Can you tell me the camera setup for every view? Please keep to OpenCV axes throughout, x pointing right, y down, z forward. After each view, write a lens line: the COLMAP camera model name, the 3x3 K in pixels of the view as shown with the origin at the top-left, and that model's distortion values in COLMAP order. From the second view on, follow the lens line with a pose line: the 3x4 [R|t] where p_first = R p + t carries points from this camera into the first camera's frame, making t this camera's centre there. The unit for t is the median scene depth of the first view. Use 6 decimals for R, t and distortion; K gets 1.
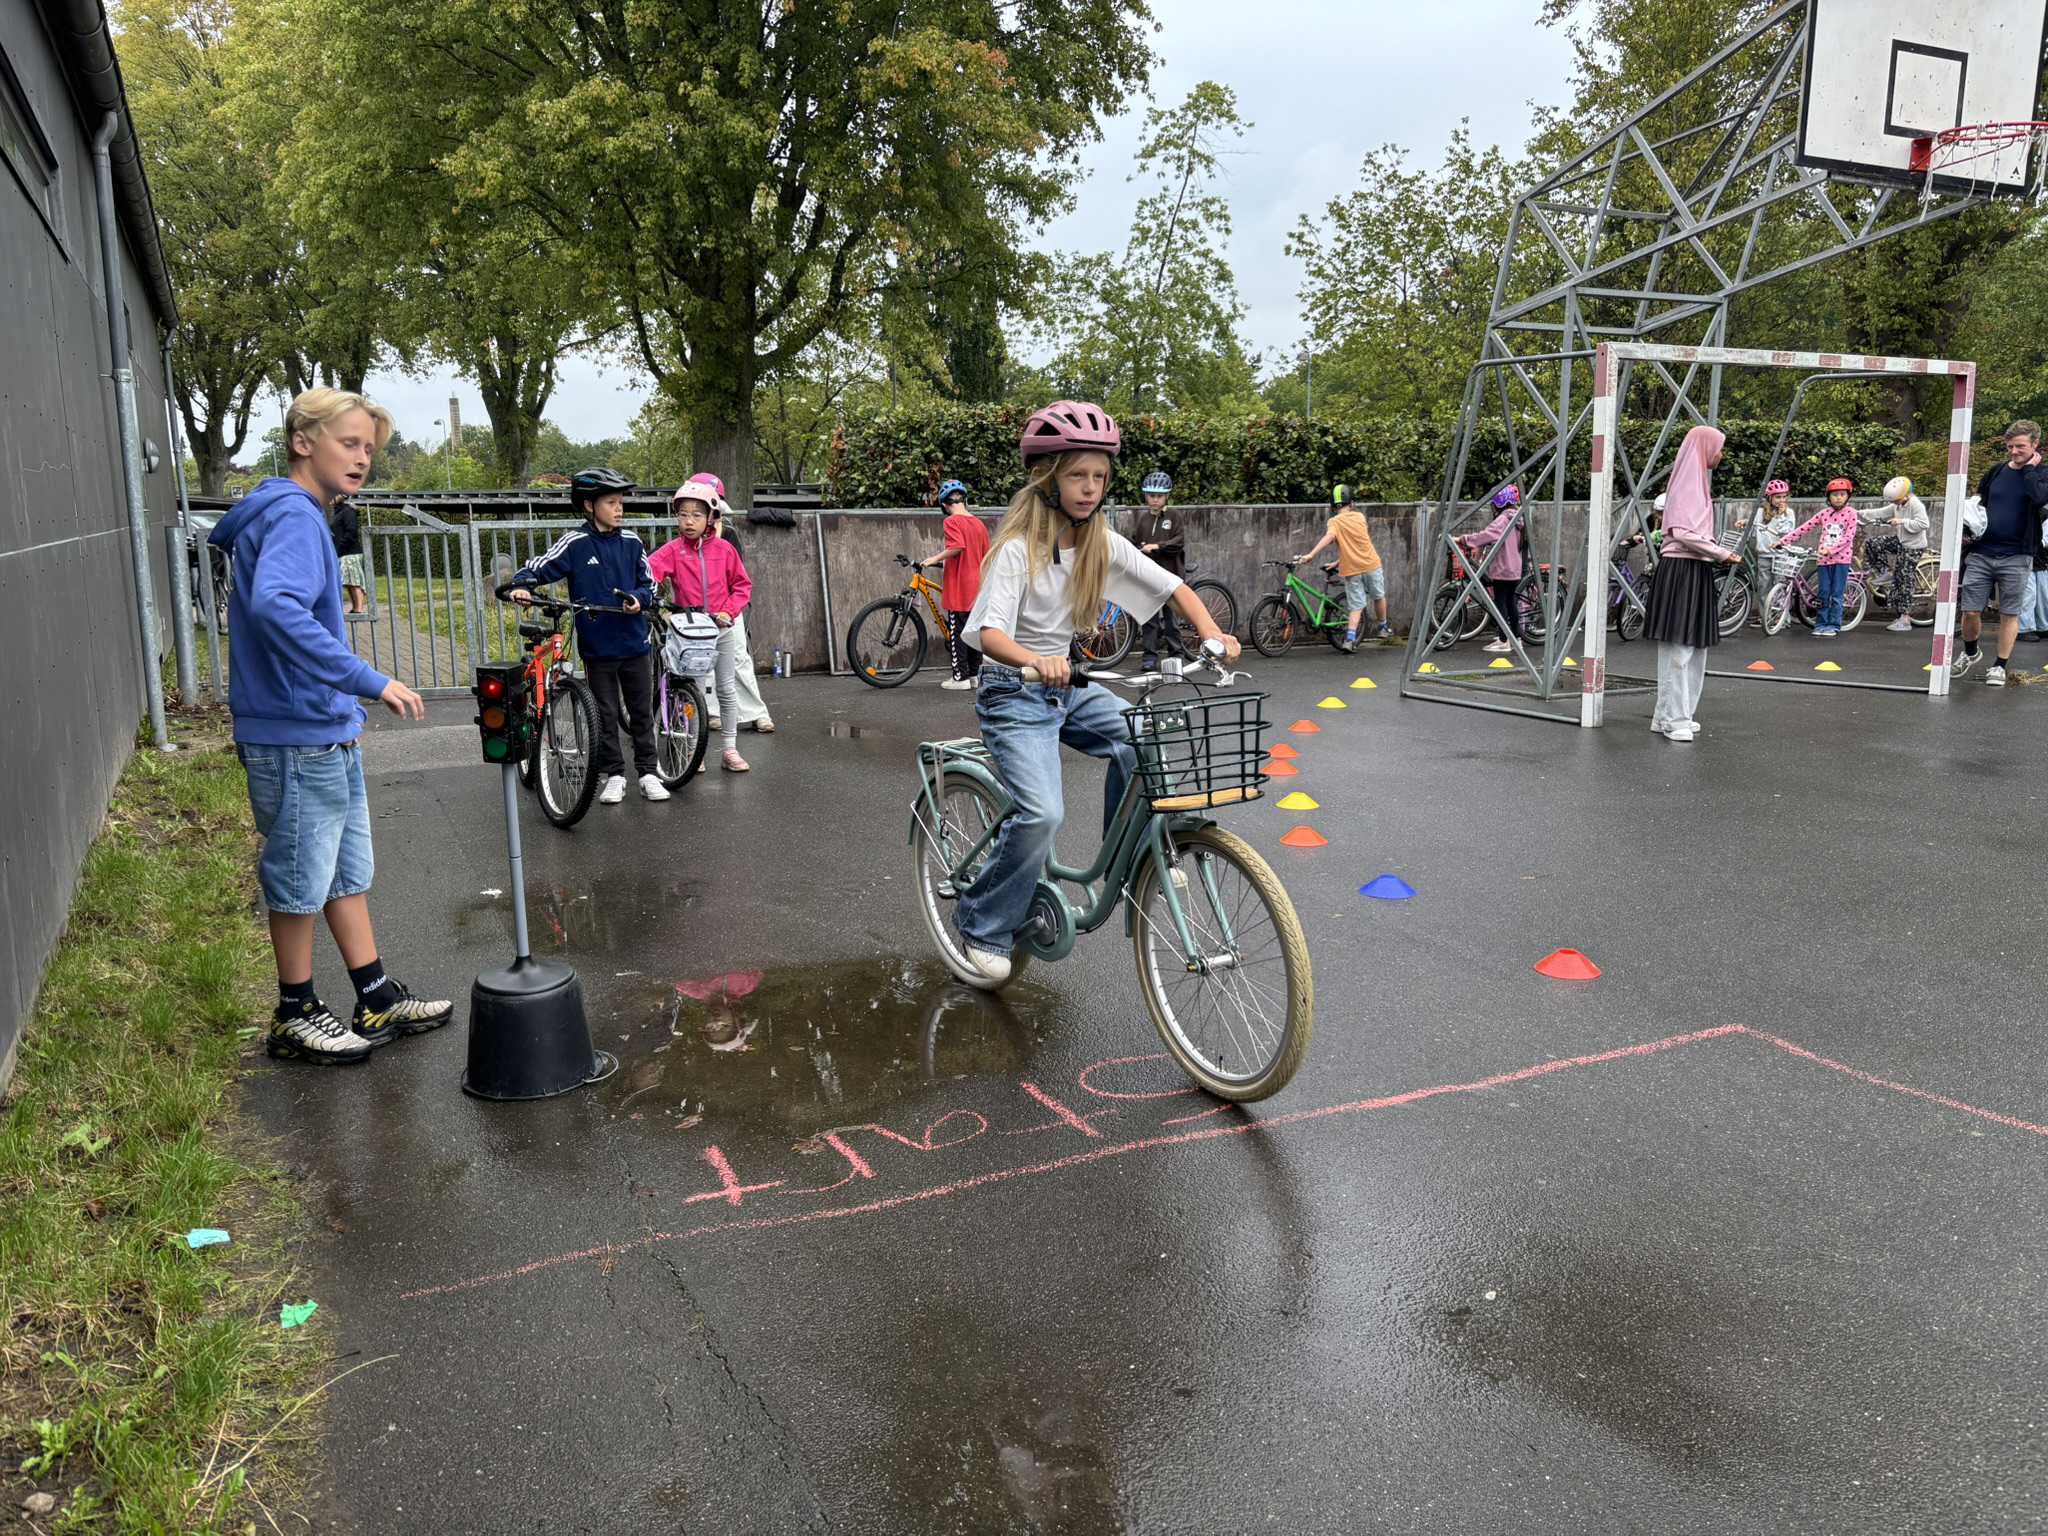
lens RADIAL K [[1553.8, 0, 1058.6], [0, 1553.8, 794.3], [0, 0, 1]] dist [0.028829, -0.039572]
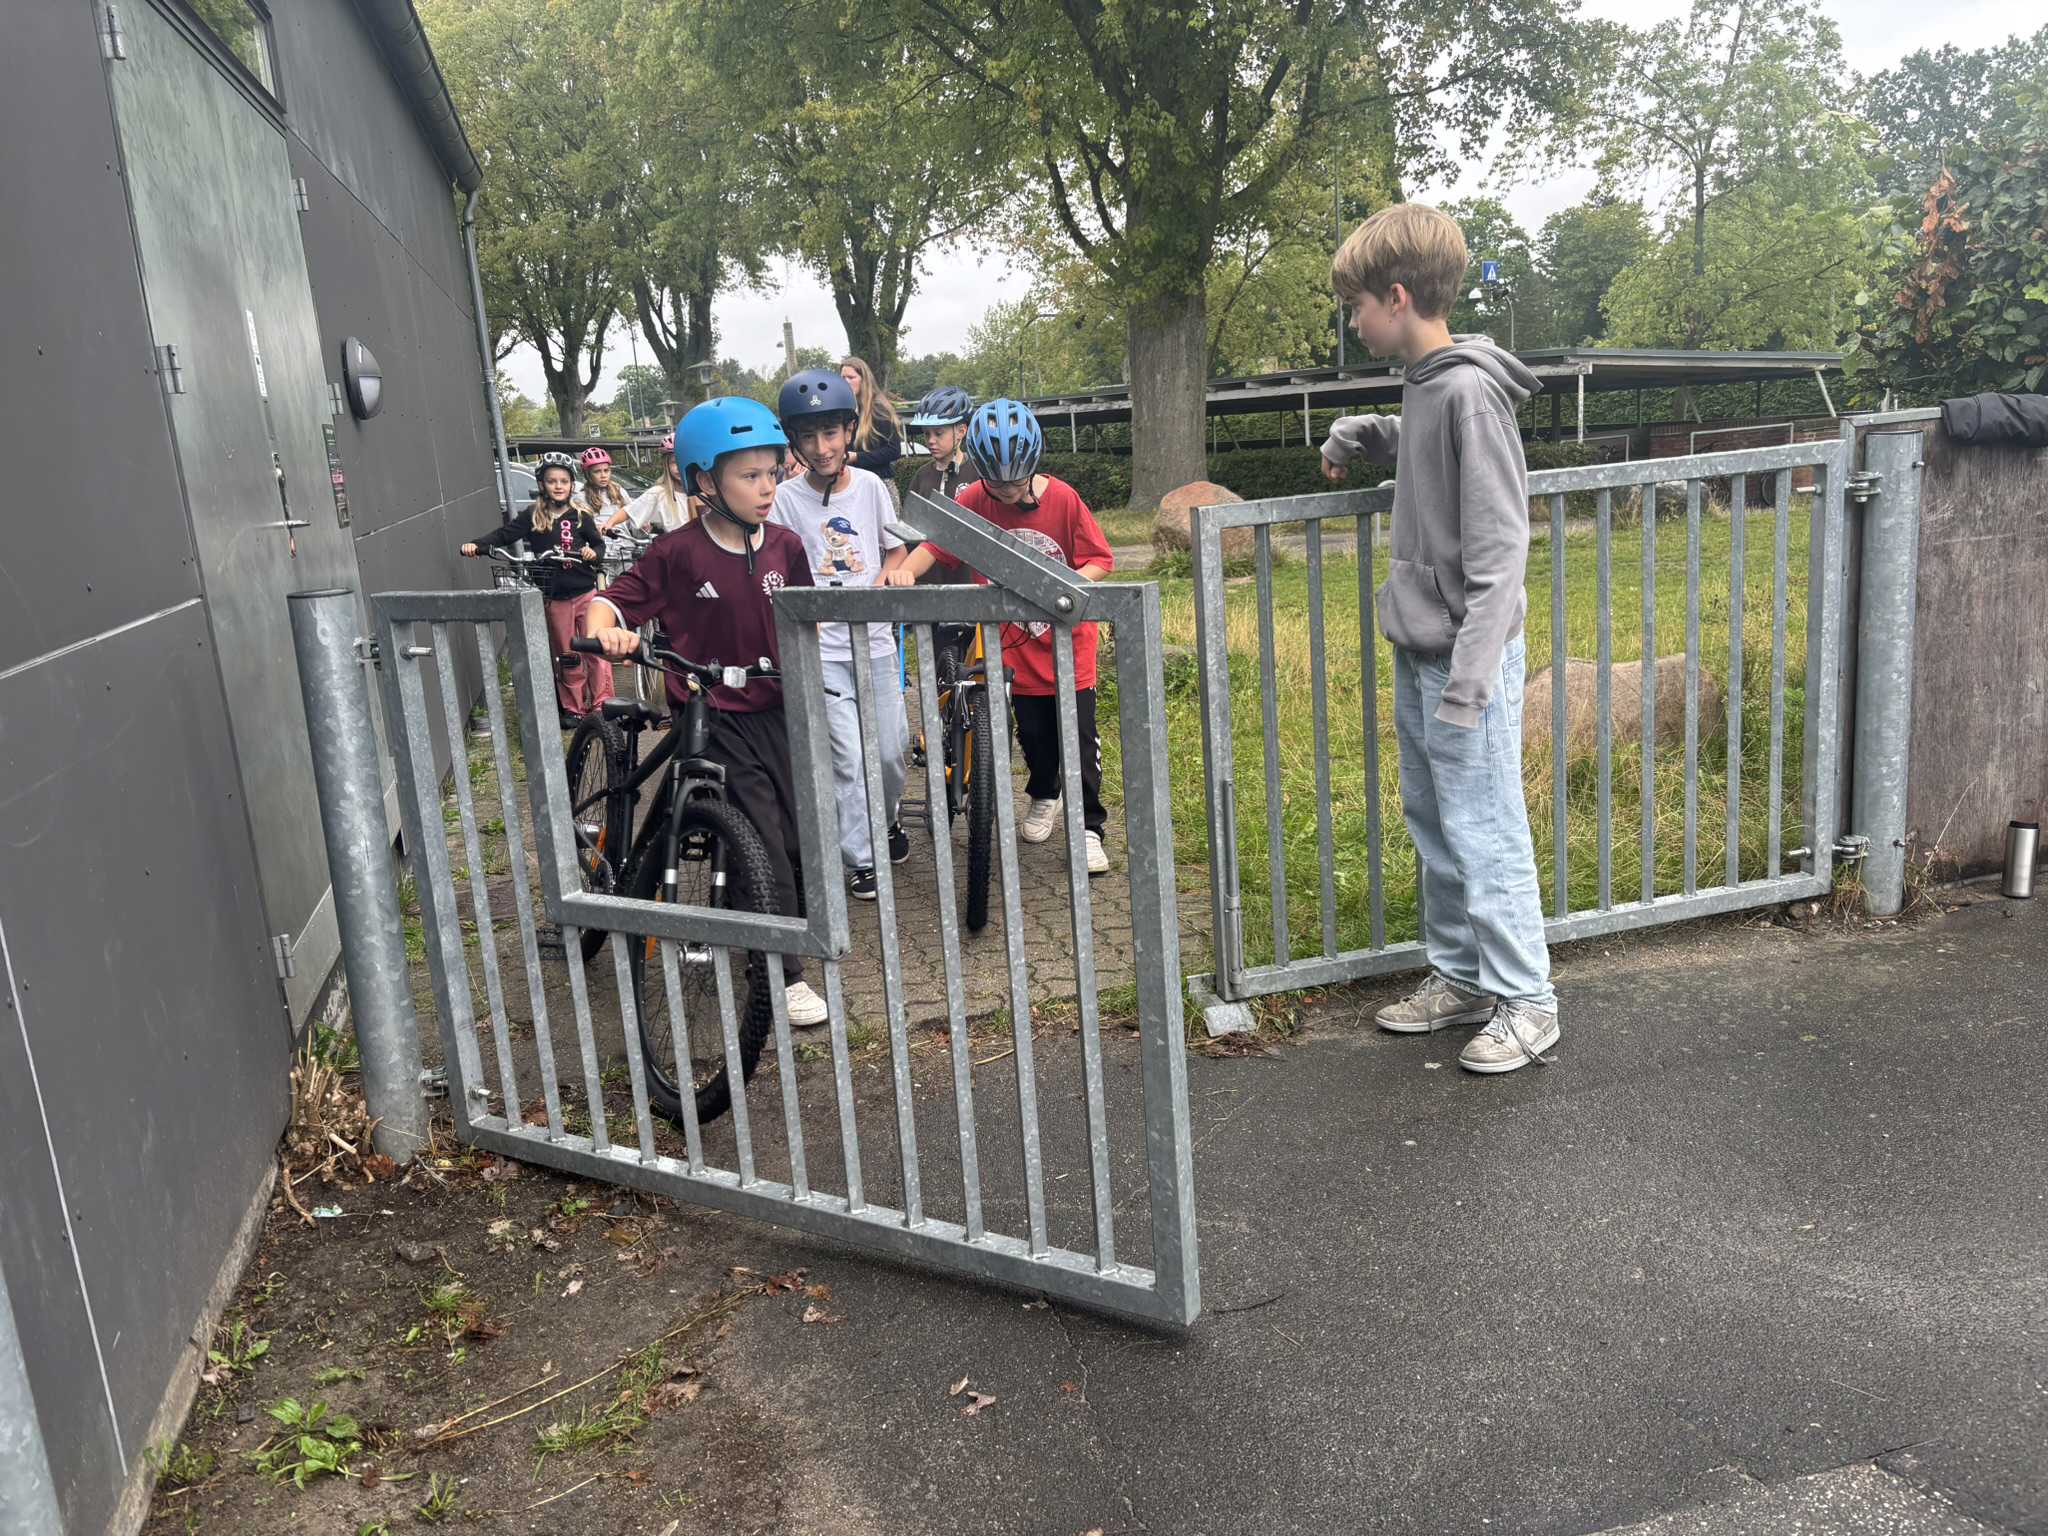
lens RADIAL K [[1553.8, 0, 1006.4], [0, 1553.8, 753.7], [0, 0, 1]] dist [0.028829, -0.039572]
pose [[0.972525, -0.015164, -0.232304, -0.130070], [0.024238, 0.999048, 0.036258, -0.052307], [0.231534, -0.040892, 0.971967, 0.261632]]
